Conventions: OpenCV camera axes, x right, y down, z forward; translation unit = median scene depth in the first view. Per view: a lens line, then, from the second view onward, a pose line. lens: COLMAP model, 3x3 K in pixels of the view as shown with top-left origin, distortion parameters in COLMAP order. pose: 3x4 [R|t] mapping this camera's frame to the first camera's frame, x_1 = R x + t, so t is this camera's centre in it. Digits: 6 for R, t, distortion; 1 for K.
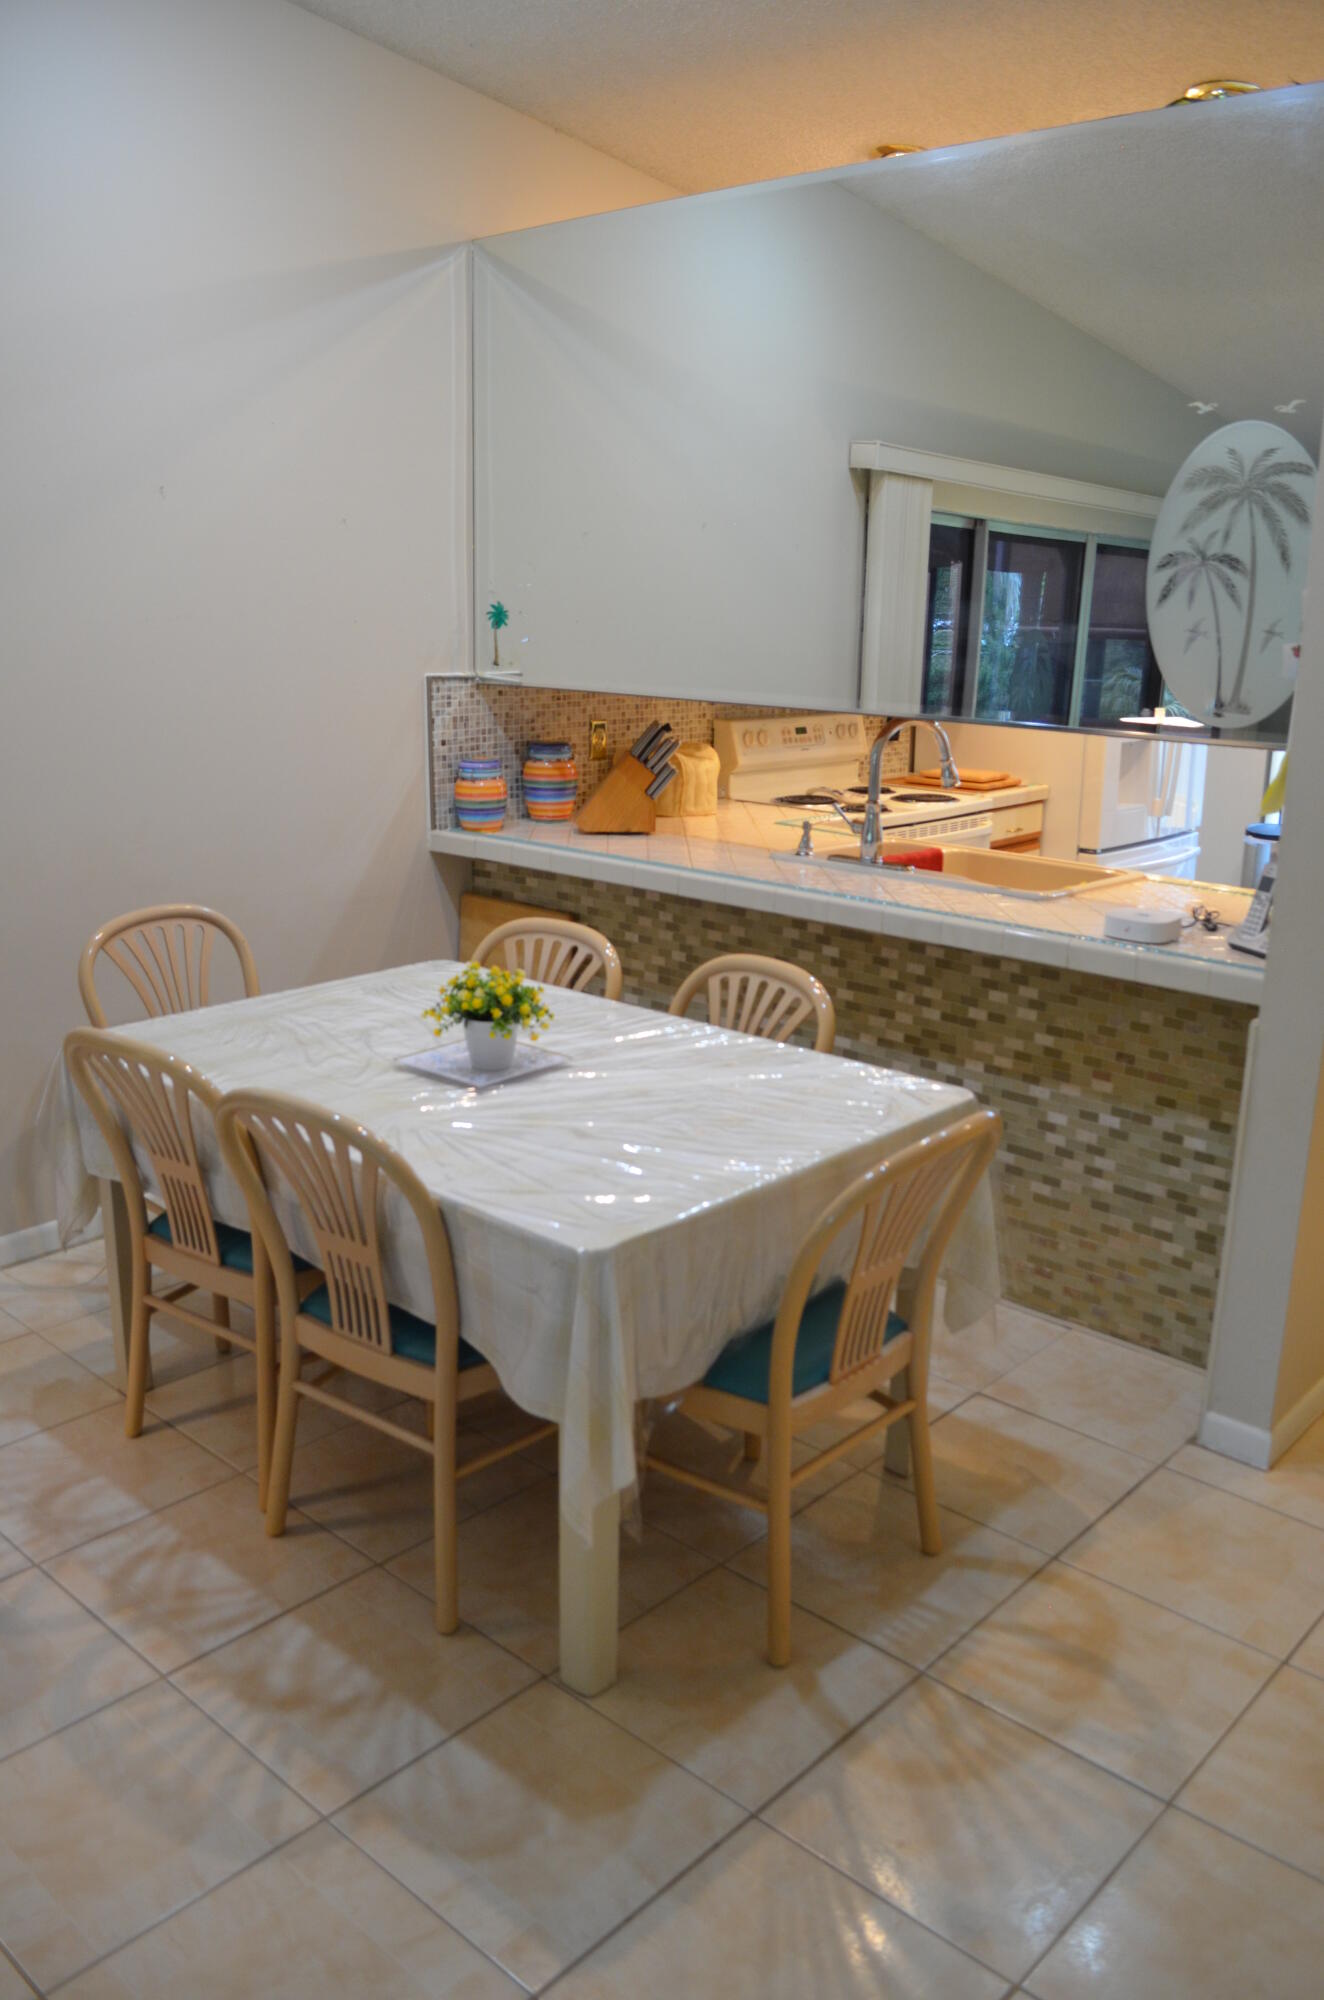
lens RADIAL K [[1576.4, 0, 660.4], [0, 1576.4, 1018.0], [0, 0, 1]] dist [-0.080007, 0.008909]
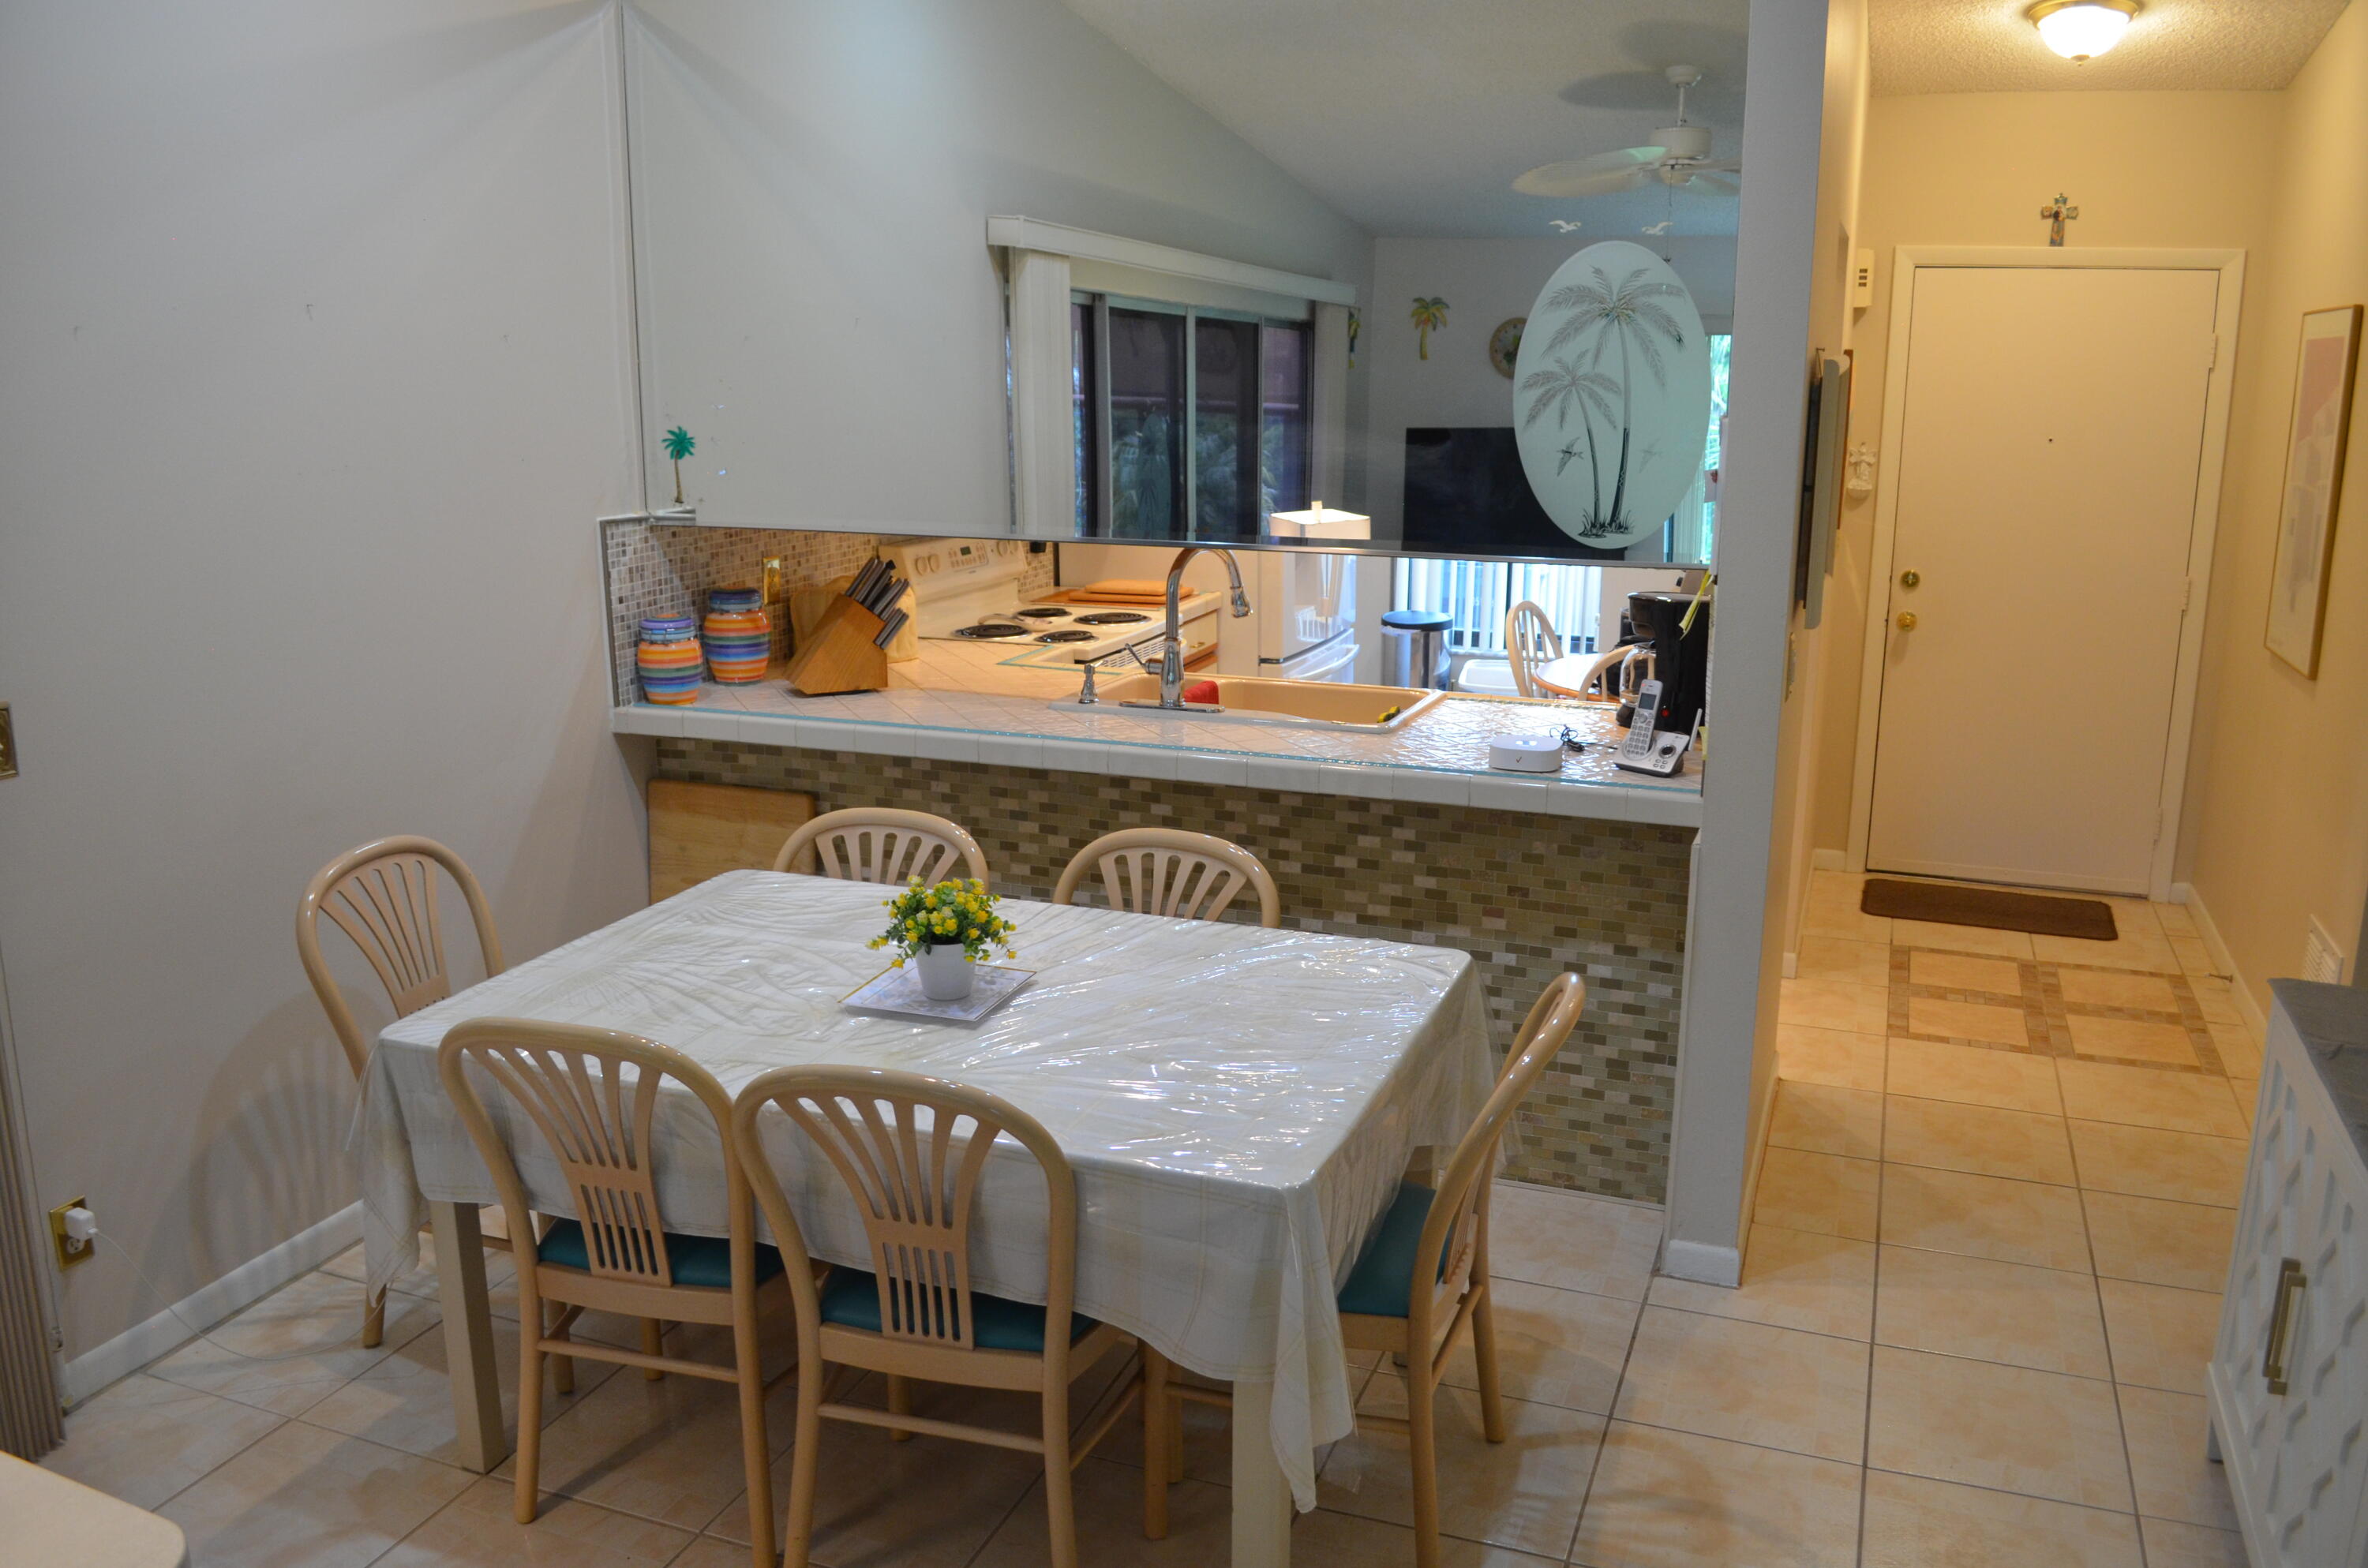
lens RADIAL K [[1866.2, 0, 1192.0], [0, 1866.2, 790.8], [0, 0, 1]] dist [-0.080007, 0.008909]
pose [[0.929004, -0.100838, 0.356066, -0.280619], [0.110423, 0.993863, -0.006640, -0.048876], [-0.353211, 0.045487, 0.934437, -0.000123]]
